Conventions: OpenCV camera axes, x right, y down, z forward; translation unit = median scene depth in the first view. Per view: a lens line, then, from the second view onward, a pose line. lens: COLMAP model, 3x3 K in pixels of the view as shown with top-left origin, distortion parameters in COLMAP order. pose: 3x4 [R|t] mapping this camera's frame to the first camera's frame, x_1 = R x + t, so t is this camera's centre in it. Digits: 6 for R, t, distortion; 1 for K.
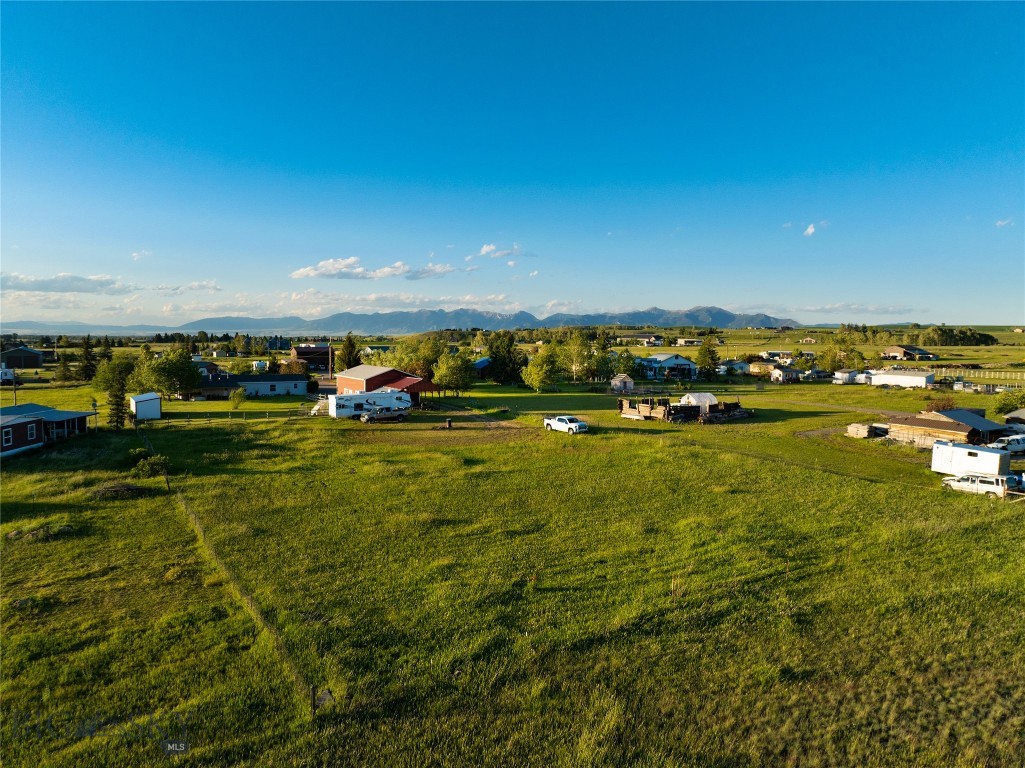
lens RADIAL K [[717.0, 0, 509.7], [0, 717.0, 393.6], [0, 0, 1]] dist [-0.036008, 0.004284]
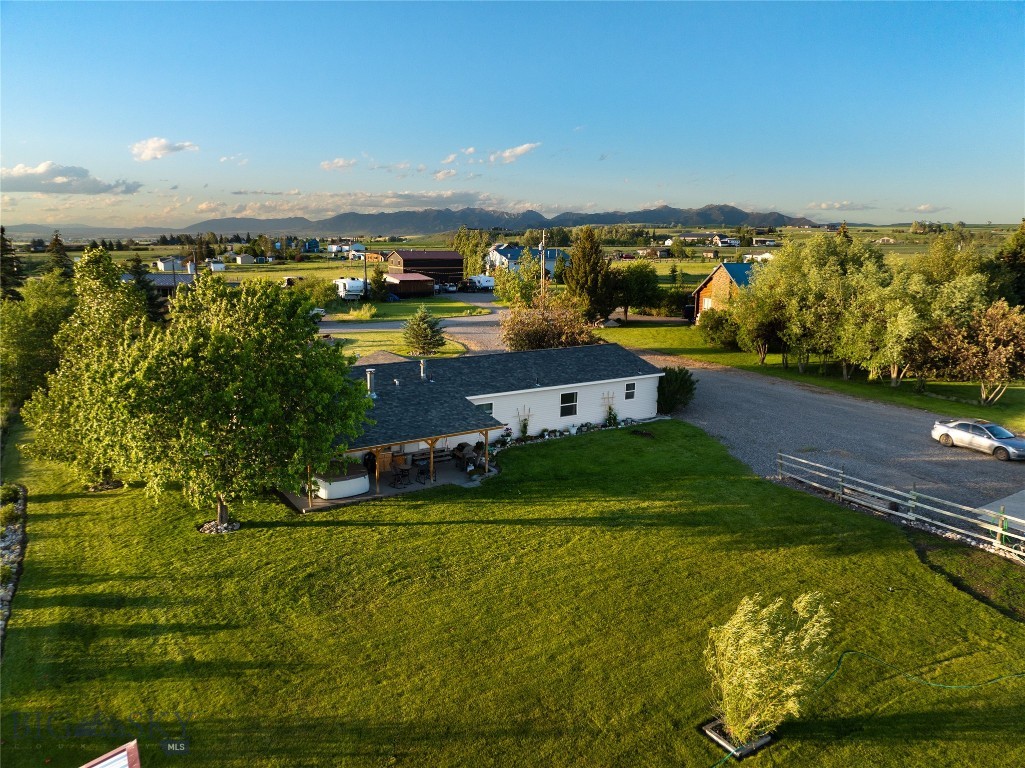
lens RADIAL K [[717.0, 0, 511.0], [0, 717.0, 378.5], [0, 0, 1]] dist [-0.036008, 0.004284]
pose [[0.999937, -0.002167, -0.010972, -0.386184], [0.003430, 0.993193, 0.116427, -0.057175], [0.010645, -0.116457, 0.993139, 0.784446]]
